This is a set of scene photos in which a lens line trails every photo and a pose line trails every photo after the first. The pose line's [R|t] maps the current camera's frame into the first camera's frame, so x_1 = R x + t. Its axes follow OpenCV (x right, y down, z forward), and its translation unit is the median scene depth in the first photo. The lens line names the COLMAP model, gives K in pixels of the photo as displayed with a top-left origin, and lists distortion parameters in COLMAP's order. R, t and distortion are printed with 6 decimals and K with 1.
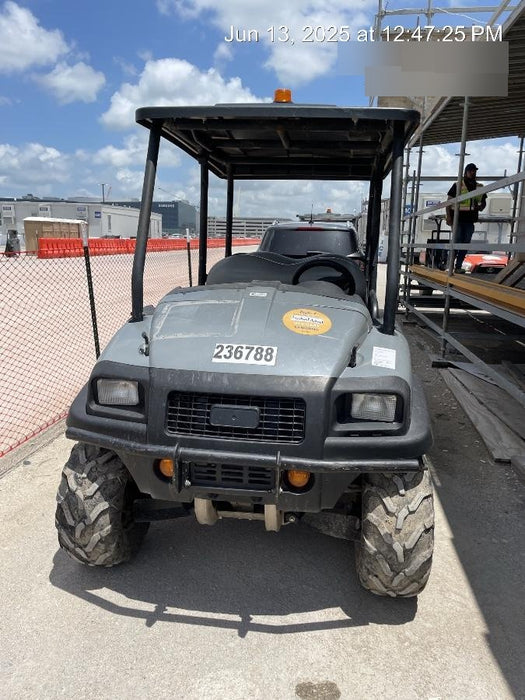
lens RADIAL K [[531.2, 0, 266.4], [0, 531.2, 347.1], [0, 0, 1]] dist [0.100171, -0.138338]
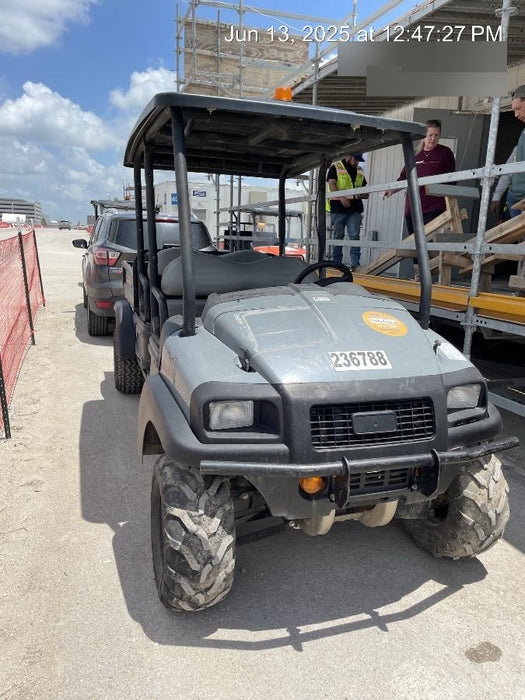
lens RADIAL K [[530.4, 0, 265.9], [0, 530.4, 353.9], [0, 0, 1]] dist [0.098513, -0.134230]
pose [[0.897952, -0.090239, 0.430742, -0.628228], [0.074502, 0.995795, 0.053304, -0.064945], [-0.433741, -0.015774, 0.900899, 0.165718]]
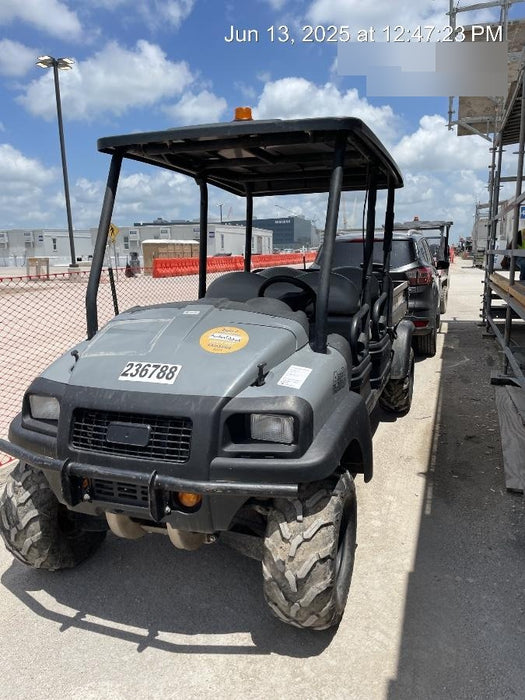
lens RADIAL K [[530.4, 0, 265.9], [0, 530.4, 353.9], [0, 0, 1]] dist [0.098513, -0.134230]
pose [[0.976830, 0.000825, -0.214016, 0.388341], [-0.003189, 0.999938, -0.010699, -0.011521], [0.213994, 0.011134, 0.976772, 0.052708]]
